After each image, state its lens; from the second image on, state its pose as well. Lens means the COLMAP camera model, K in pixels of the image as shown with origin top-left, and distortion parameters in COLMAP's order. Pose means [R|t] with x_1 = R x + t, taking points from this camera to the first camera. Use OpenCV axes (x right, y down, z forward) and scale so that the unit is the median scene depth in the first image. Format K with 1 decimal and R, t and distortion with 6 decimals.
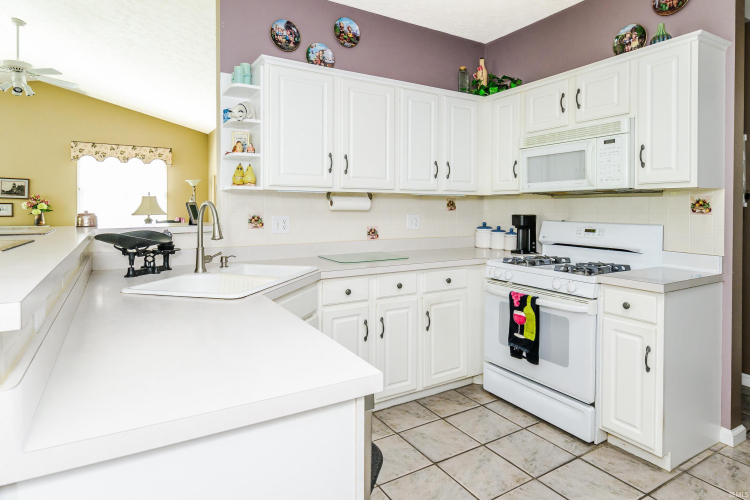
lens RADIAL K [[421.1, 0, 345.0], [0, 421.1, 212.2], [0, 0, 1]] dist [0.011618, -0.003211]
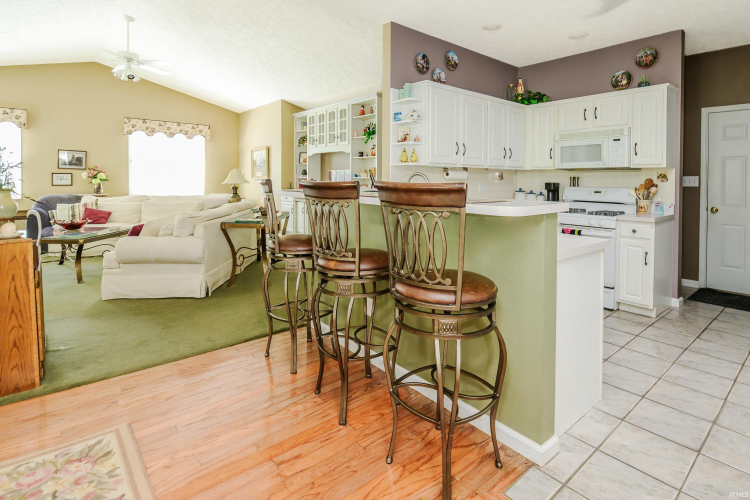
lens RADIAL K [[393.6, 0, 367.1], [0, 393.6, 186.0], [0, 0, 1]] dist [-0.001266, 0.002278]
pose [[0.983388, 0.000163, 0.181515, -0.497959], [-0.001308, 0.999980, 0.006190, 0.009670], [-0.181510, -0.006325, 0.983369, -0.297553]]
